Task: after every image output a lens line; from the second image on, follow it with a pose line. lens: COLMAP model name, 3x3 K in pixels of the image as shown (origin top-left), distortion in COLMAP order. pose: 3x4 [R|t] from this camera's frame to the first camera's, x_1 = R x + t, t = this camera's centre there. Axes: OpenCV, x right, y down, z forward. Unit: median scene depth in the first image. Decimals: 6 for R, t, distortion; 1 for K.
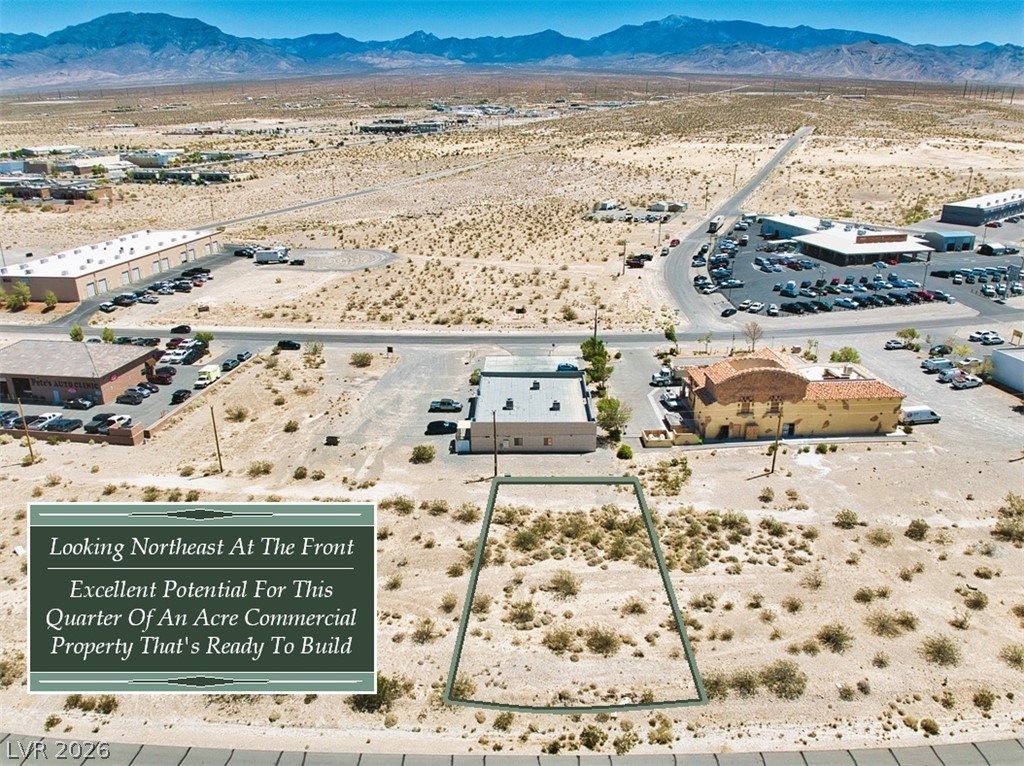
lens RADIAL K [[741.4, 0, 512.9], [0, 741.4, 395.5], [0, 0, 1]] dist [-0.001217, -0.038571]
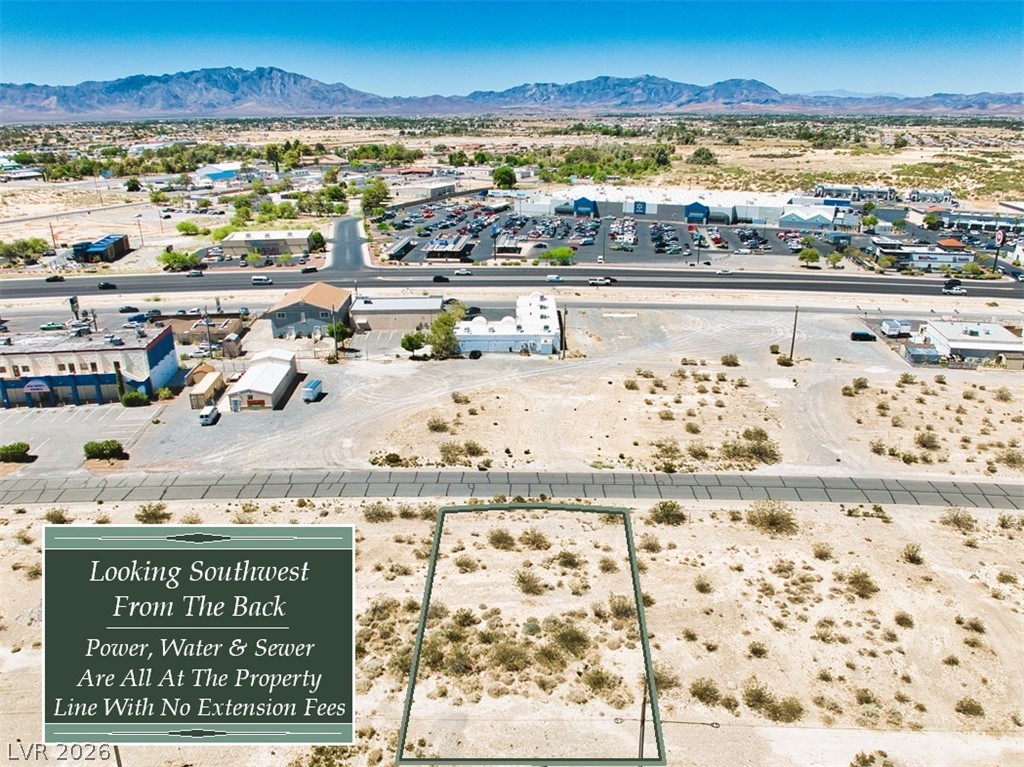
lens RADIAL K [[753.7, 0, 512.0], [0, 753.7, 395.6], [0, 0, 1]] dist [-0.030621, -0.010970]
pose [[-0.999847, 0.010241, 0.014204, 0.055883], [0.017126, 0.740988, 0.671300, -0.450173], [-0.003650, 0.671441, -0.741049, 1.170958]]
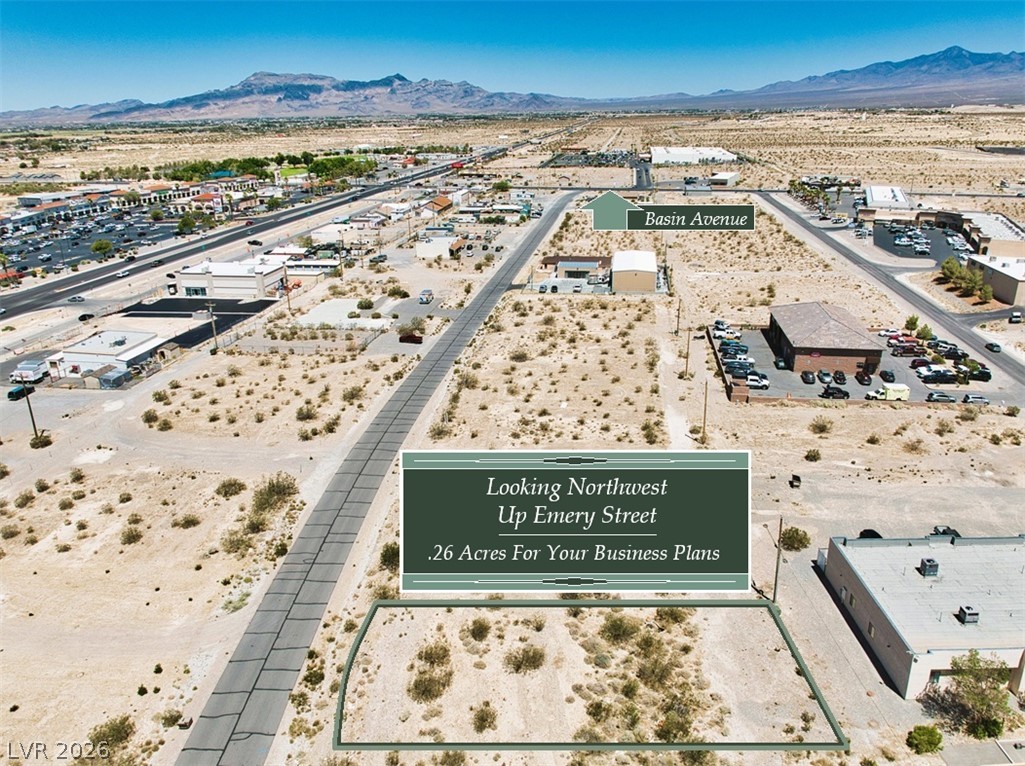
lens RADIAL K [[758.2, 0, 521.1], [0, 758.2, 384.9], [0, 0, 1]] dist [-0.039195, -0.009247]
pose [[0.007502, 0.352179, -0.935903, 0.577255], [-0.350567, 0.877456, 0.327375, -0.229426], [0.936507, 0.325641, 0.130045, 0.575643]]
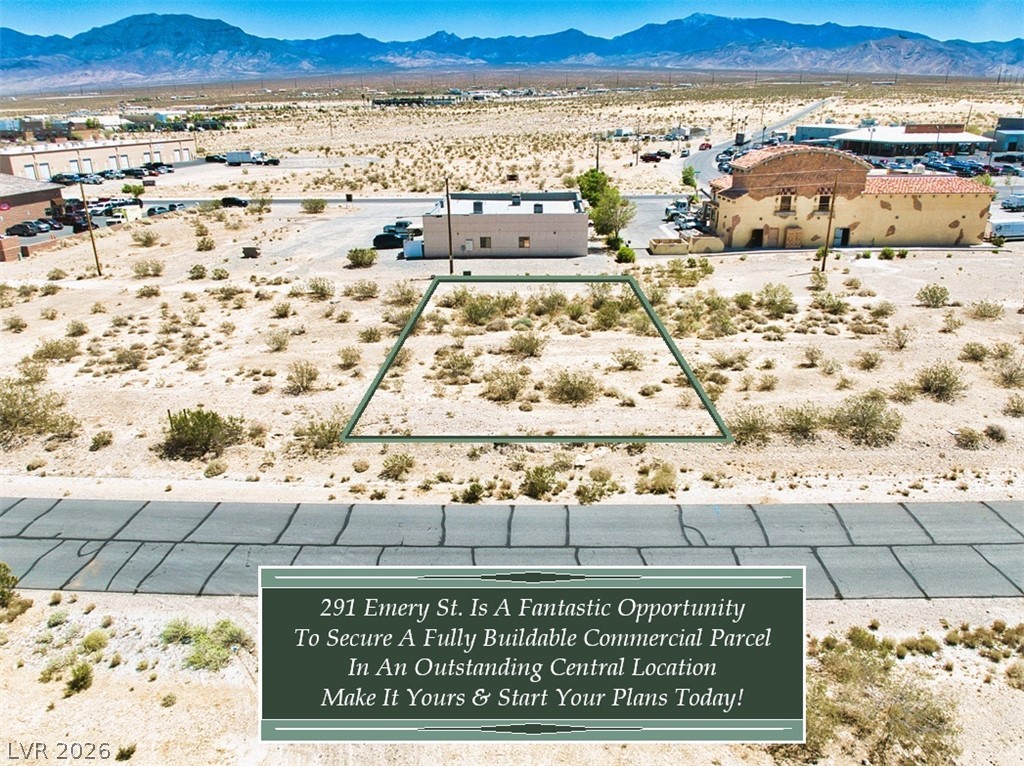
lens RADIAL K [[753.7, 0, 512.0], [0, 753.7, 395.1], [0, 0, 1]] dist [-0.030621, -0.010970]
pose [[0.999603, 0.005144, -0.027684, 0.057695], [-0.005187, 0.999985, -0.001487, 0.223949], [0.027676, 0.001630, 0.999616, 0.229376]]
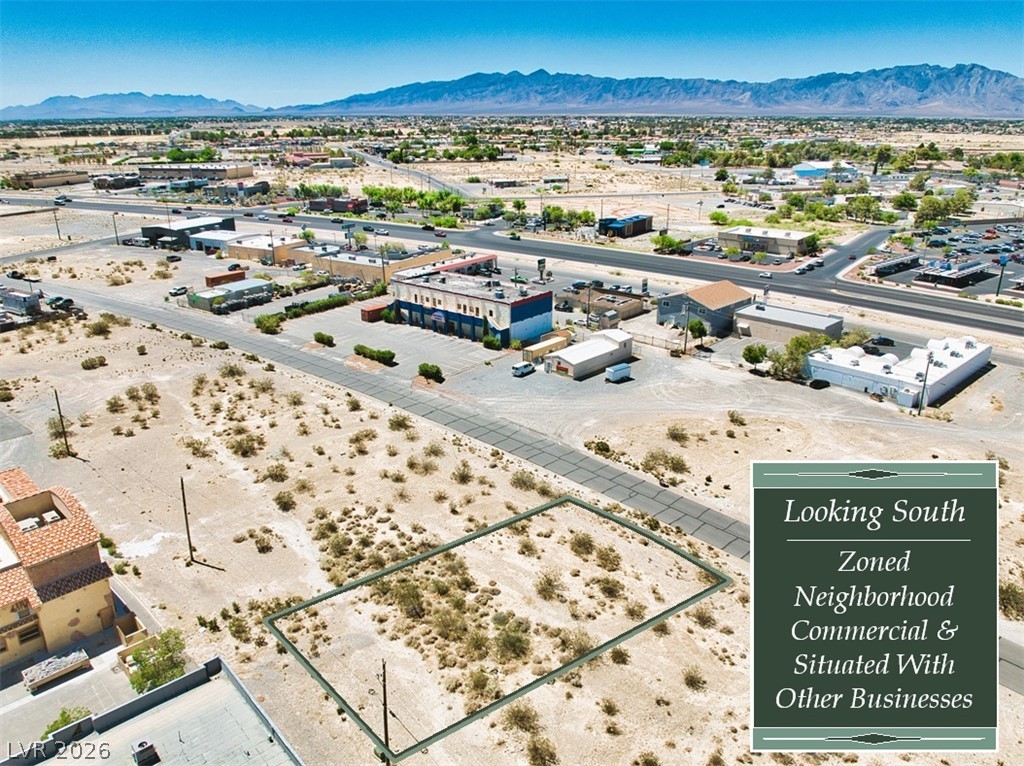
lens RADIAL K [[747.4, 0, 516.3], [0, 747.4, 408.7], [0, 0, 1]] dist [-0.030776, -0.009517]
pose [[-0.687107, -0.260552, 0.678231, -0.378710], [0.272387, 0.773025, 0.572920, -0.373424], [-0.673565, 0.578398, -0.460180, 0.999754]]
